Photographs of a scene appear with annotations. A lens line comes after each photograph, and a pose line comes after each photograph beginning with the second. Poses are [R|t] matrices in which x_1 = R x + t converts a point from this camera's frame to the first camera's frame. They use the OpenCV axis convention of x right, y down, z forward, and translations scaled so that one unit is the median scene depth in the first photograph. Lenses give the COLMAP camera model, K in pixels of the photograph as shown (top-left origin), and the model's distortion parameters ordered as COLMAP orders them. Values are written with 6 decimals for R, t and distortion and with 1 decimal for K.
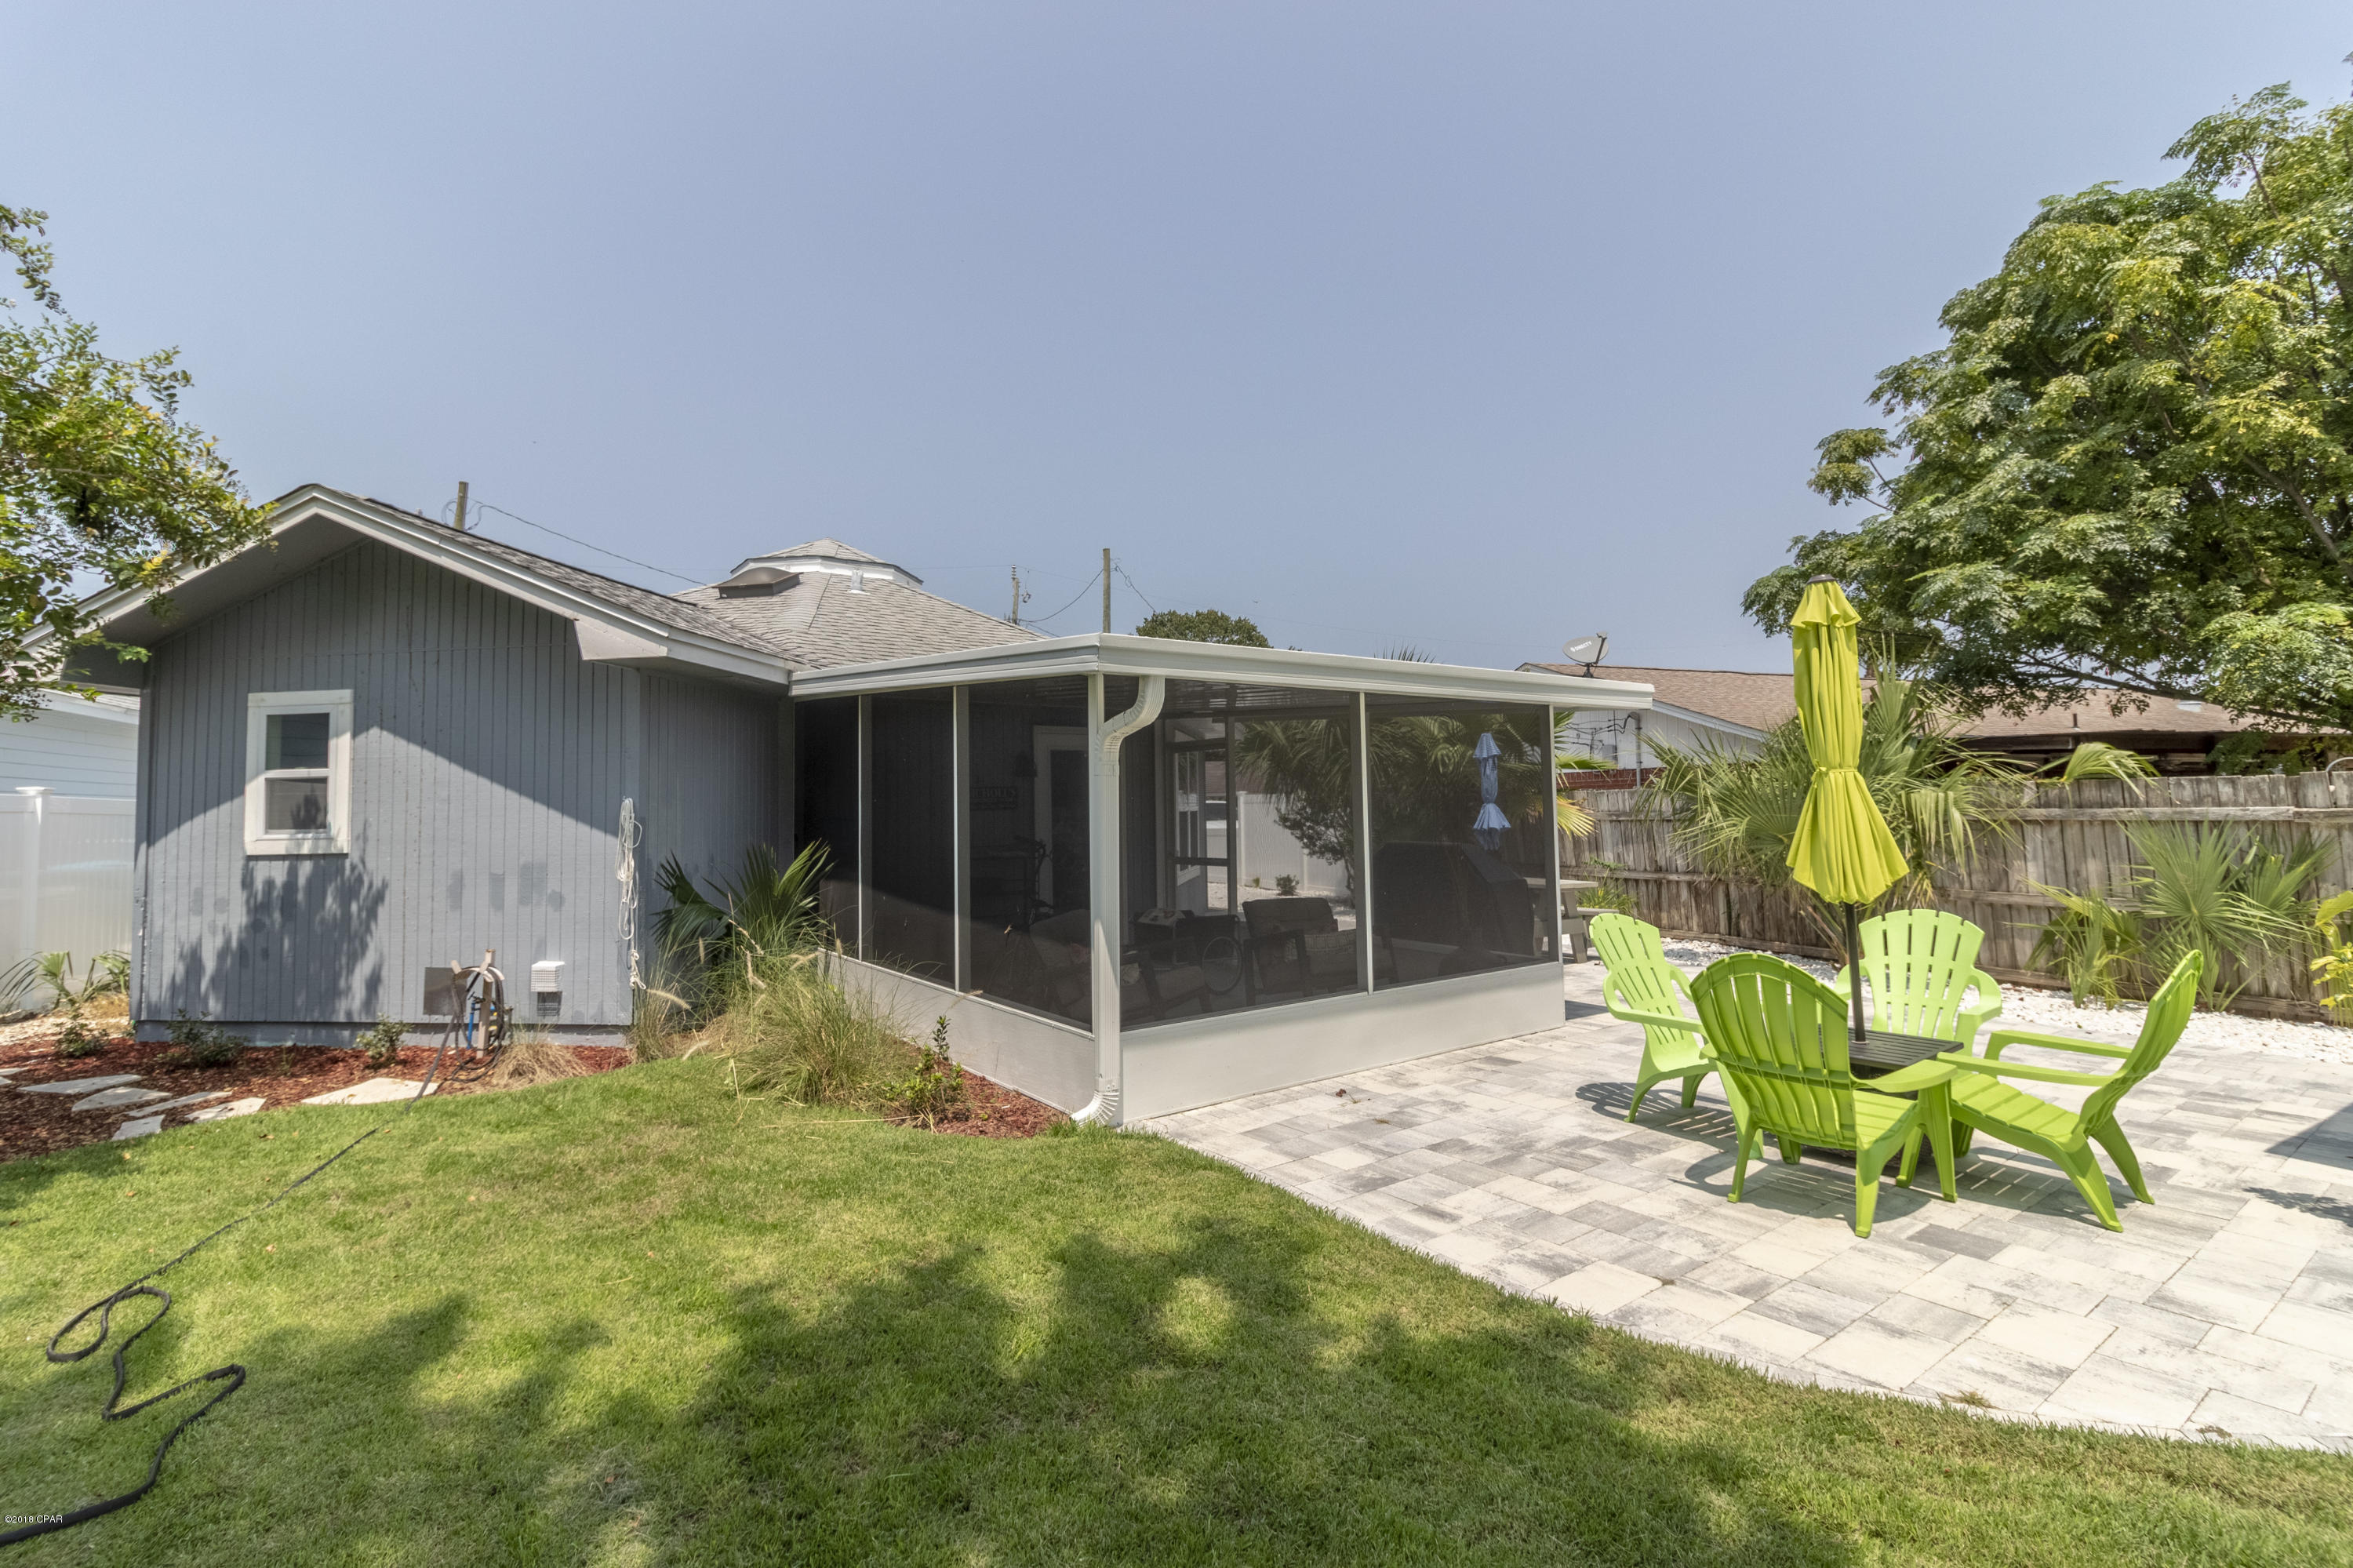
lens RADIAL K [[1082.7, 0, 1178.3], [0, 1082.7, 748.4], [0, 0, 1]] dist [0.003106, -0.000257]
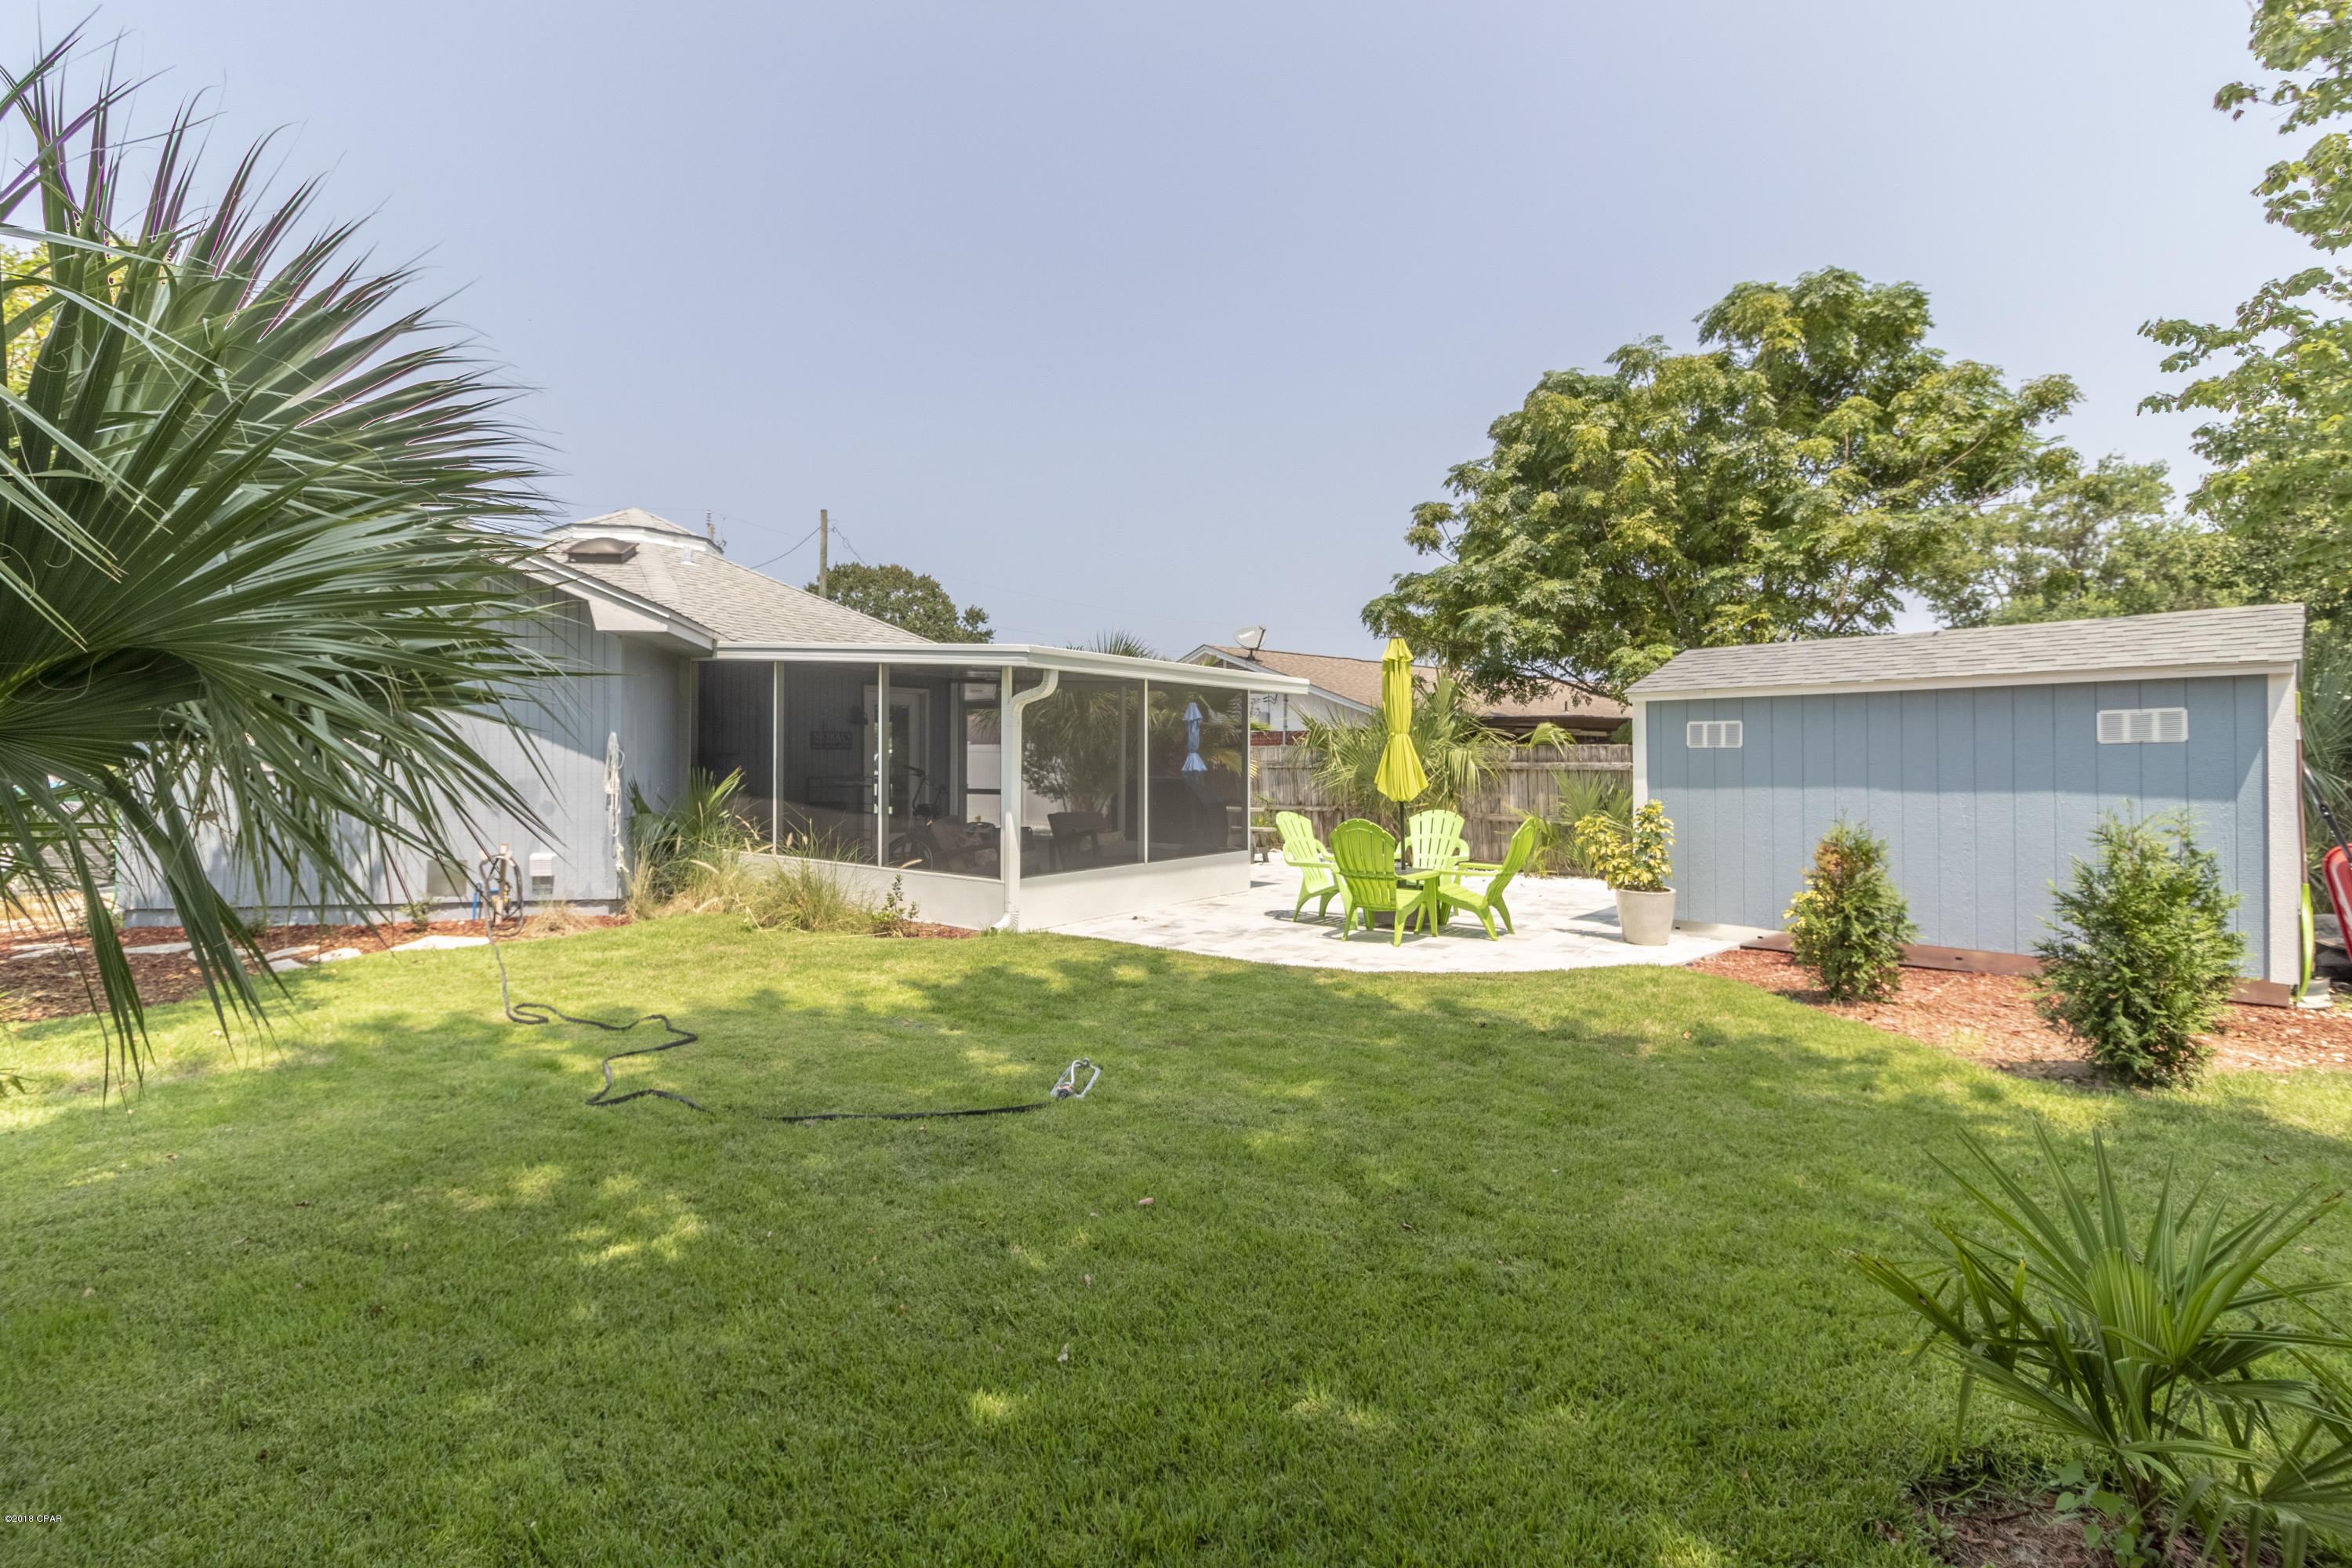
lens RADIAL K [[1082.2, 0, 1177.8], [0, 1082.2, 748.4], [0, 0, 1]] dist [0.003106, -0.000257]
pose [[0.949509, 0.022578, 0.312925, -0.183363], [-0.035648, 0.998712, 0.036107, -0.005539], [-0.311707, -0.045439, 0.949091, -0.349472]]
